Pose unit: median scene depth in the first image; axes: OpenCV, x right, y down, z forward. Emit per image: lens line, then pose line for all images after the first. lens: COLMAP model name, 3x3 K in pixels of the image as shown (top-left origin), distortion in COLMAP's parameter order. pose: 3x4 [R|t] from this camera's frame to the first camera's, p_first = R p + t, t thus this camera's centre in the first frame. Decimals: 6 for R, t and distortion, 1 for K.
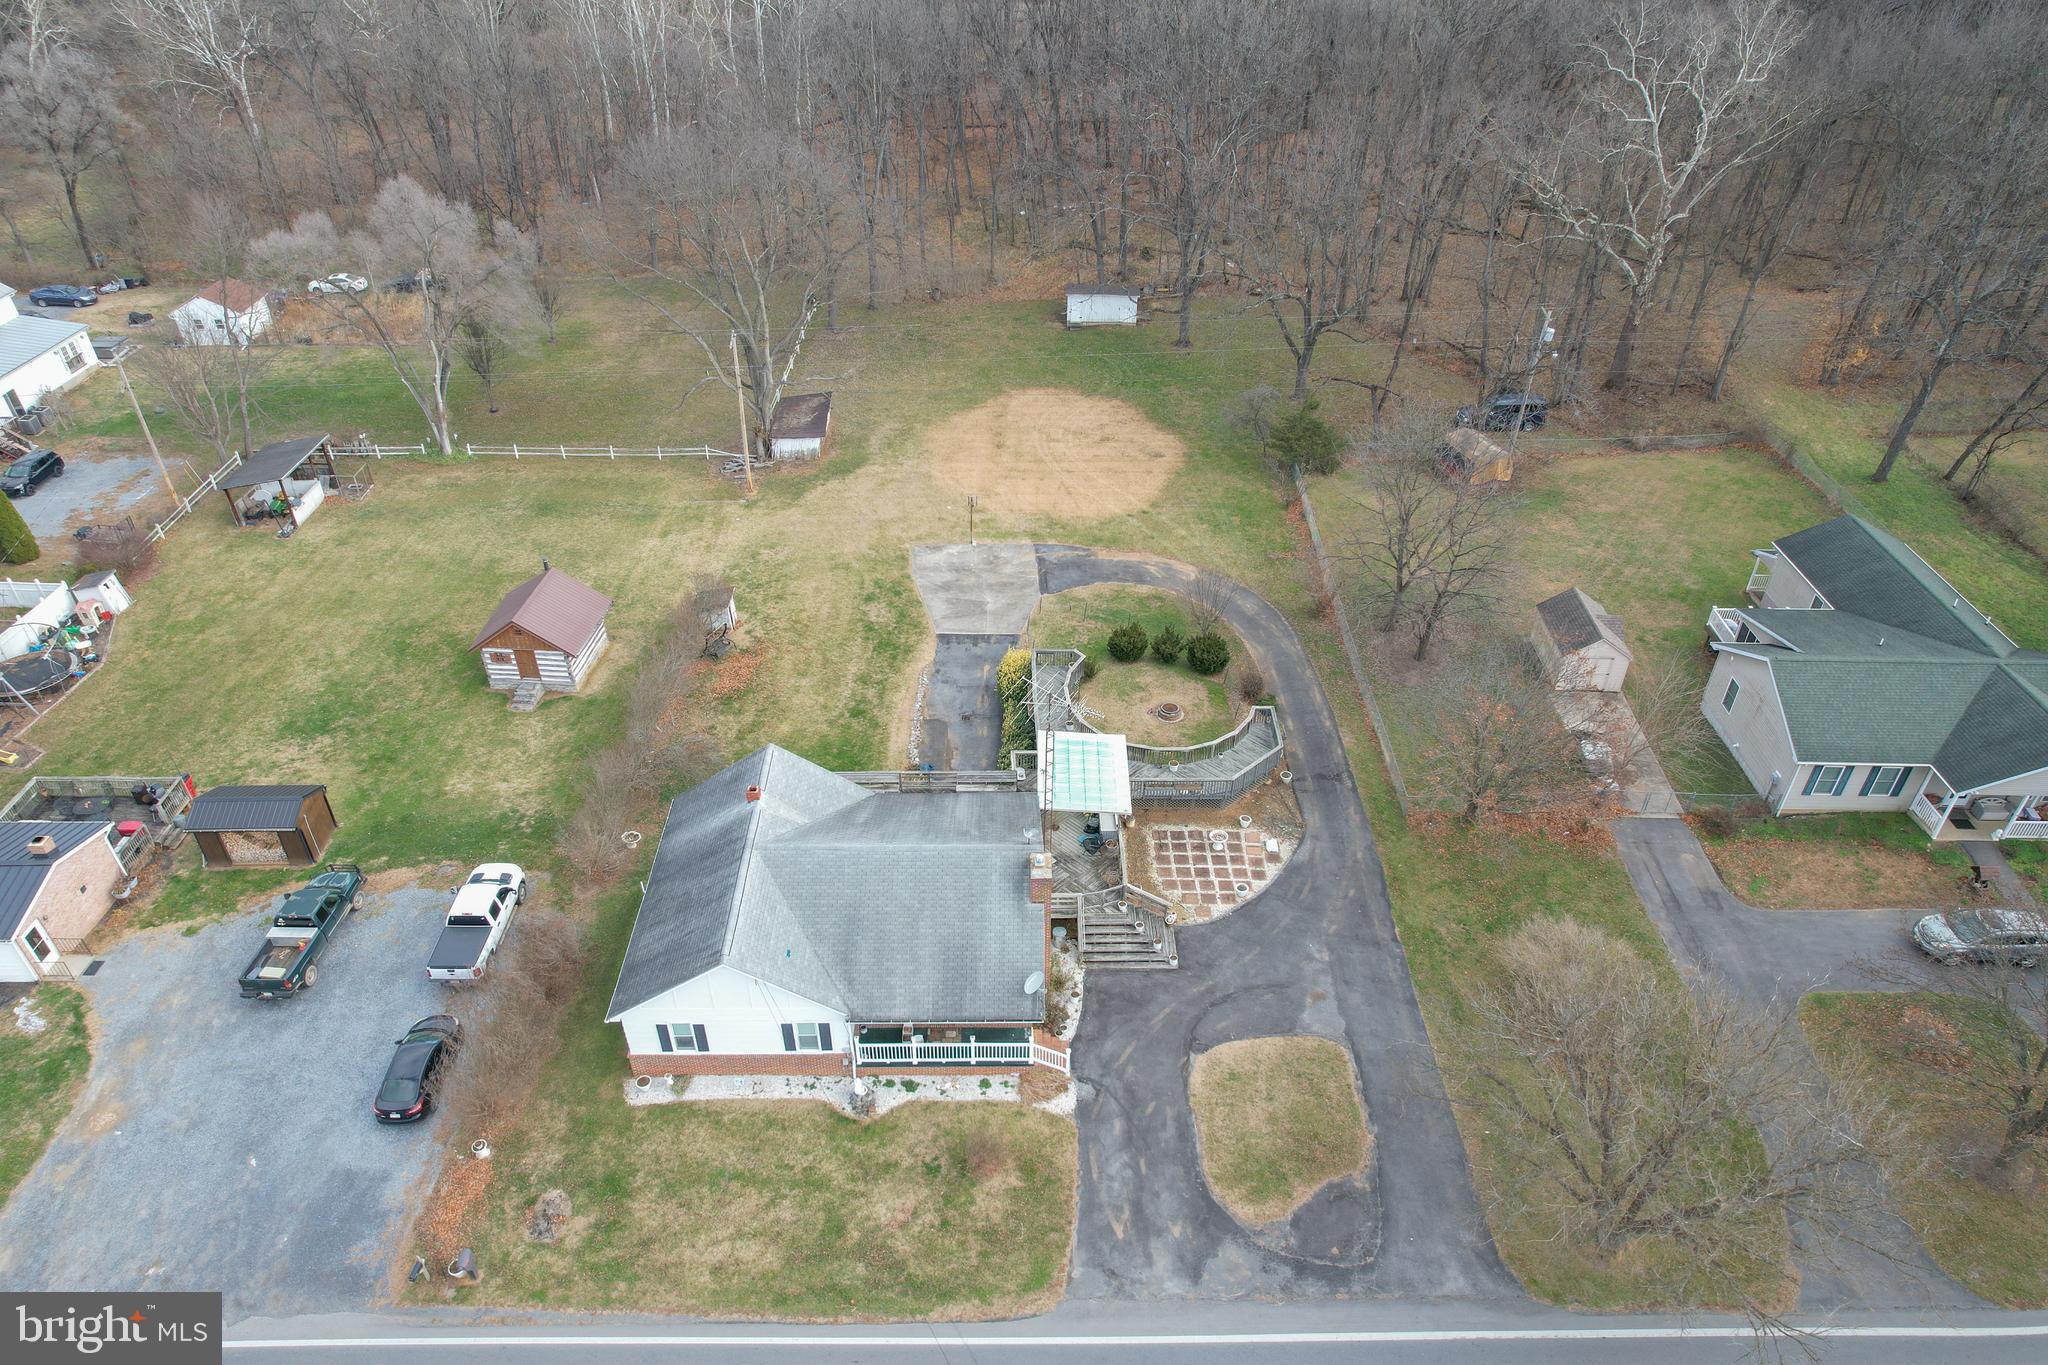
lens RADIAL K [[1308.9, 0, 1021.1], [0, 1308.9, 673.3], [0, 0, 1]] dist [-0.073850, 0.064300]
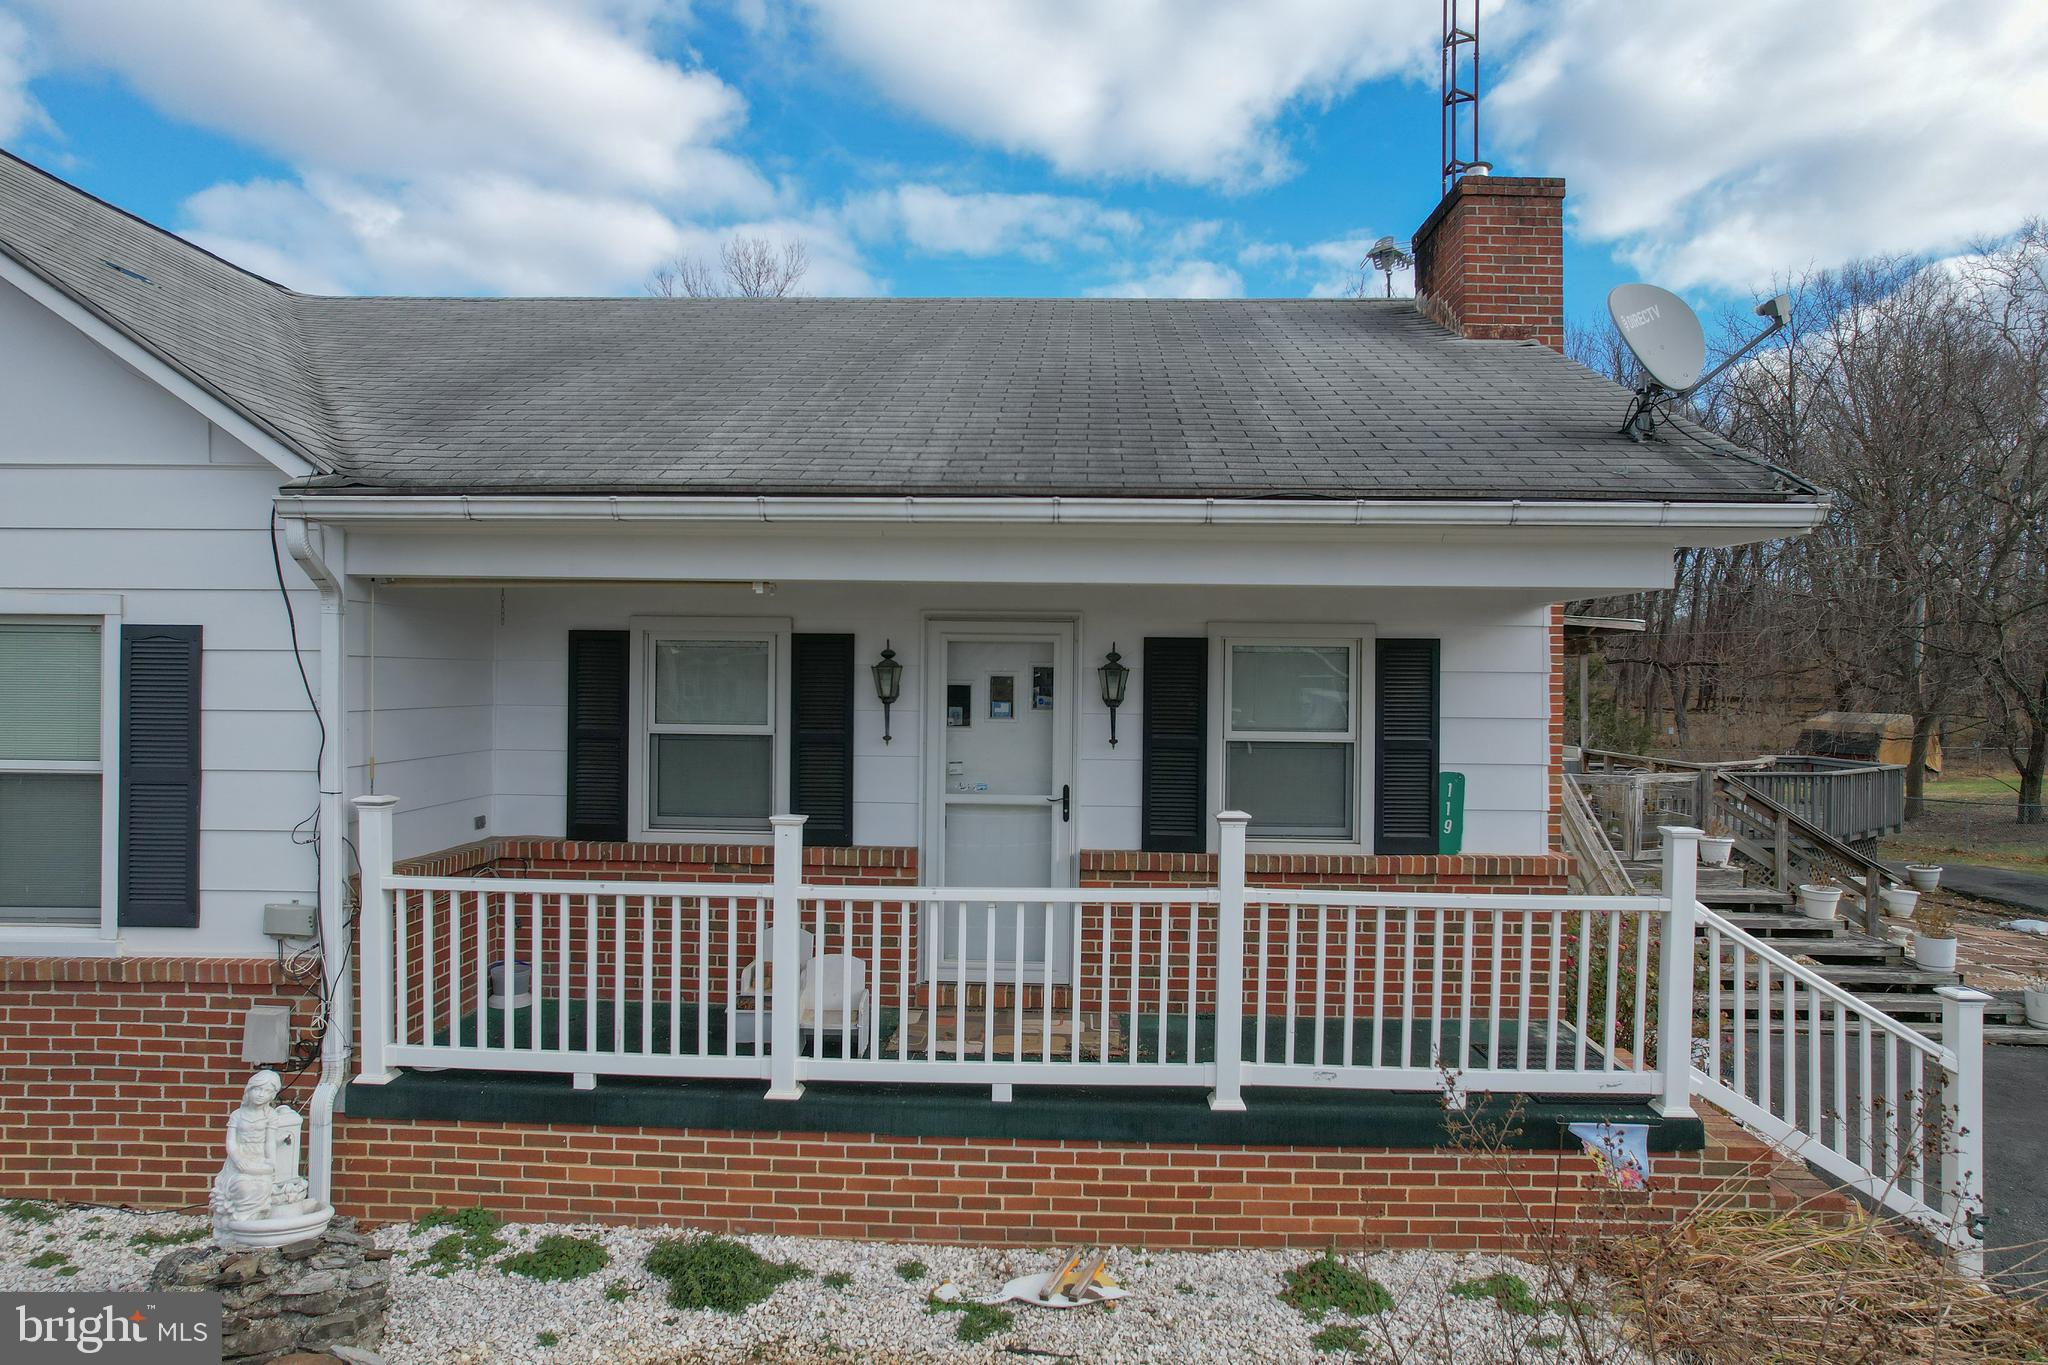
lens RADIAL K [[1308.9, 0, 1037.8], [0, 1308.9, 679.9], [0, 0, 1]] dist [-0.073850, 0.064300]
pose [[0.998755, 0.006880, -0.049398, -0.045439], [-0.034018, 0.818265, -0.573834, 0.311026], [0.036473, 0.574800, 0.817481, 0.795678]]
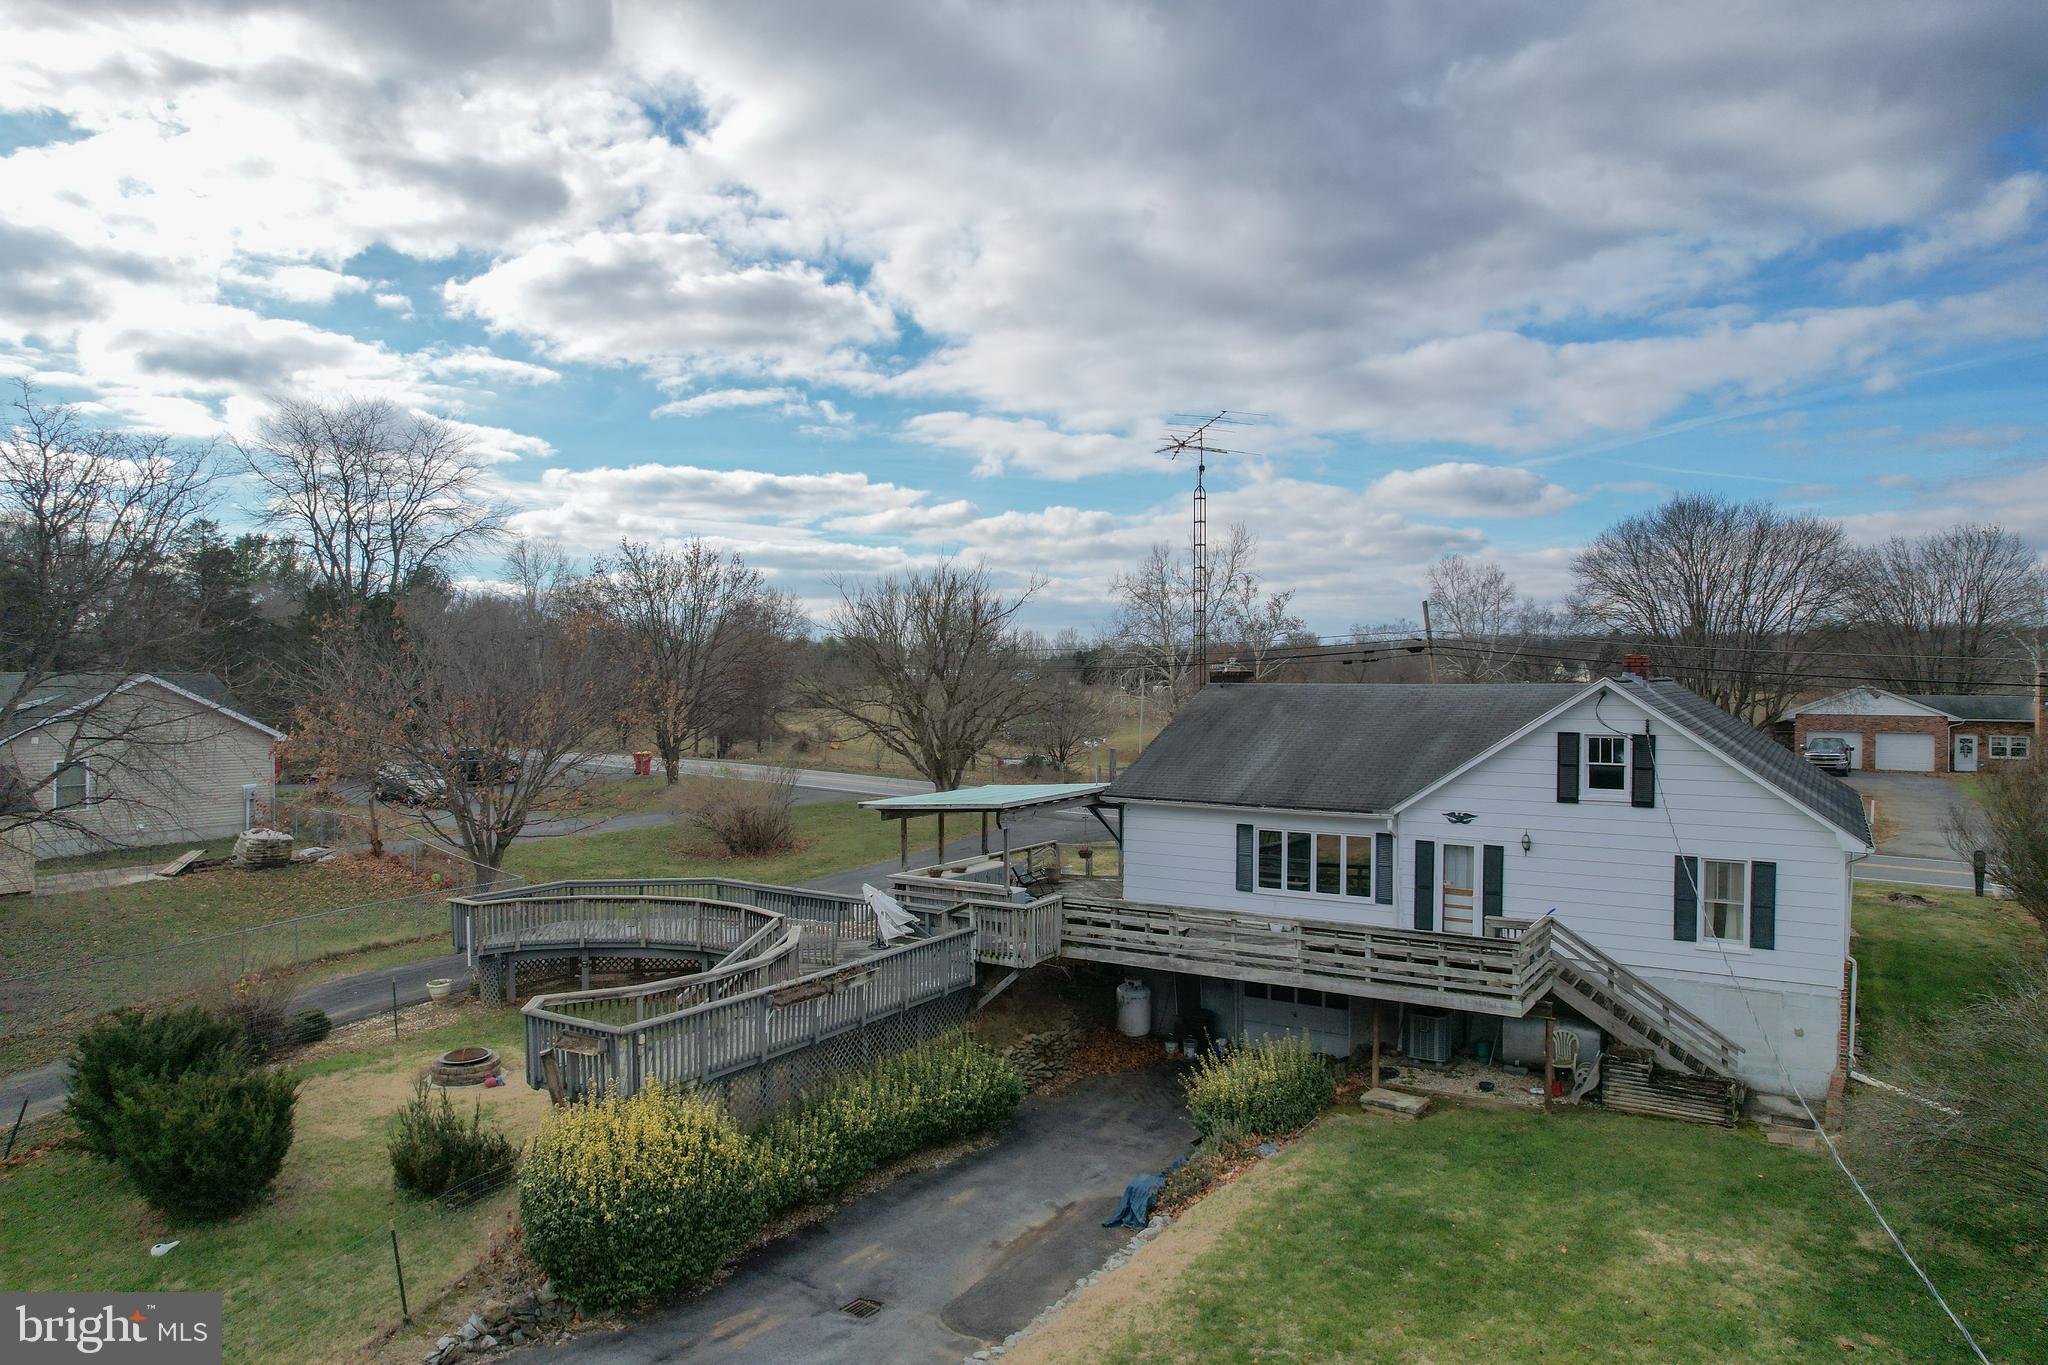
lens RADIAL K [[1308.9, 0, 1030.3], [0, 1308.9, 679.5], [0, 0, 1]] dist [-0.073850, 0.064300]
pose [[-0.842840, -0.010338, 0.538066, -0.277113], [0.305750, 0.813585, 0.494567, -0.246716], [-0.442875, 0.581354, -0.682561, 1.456660]]
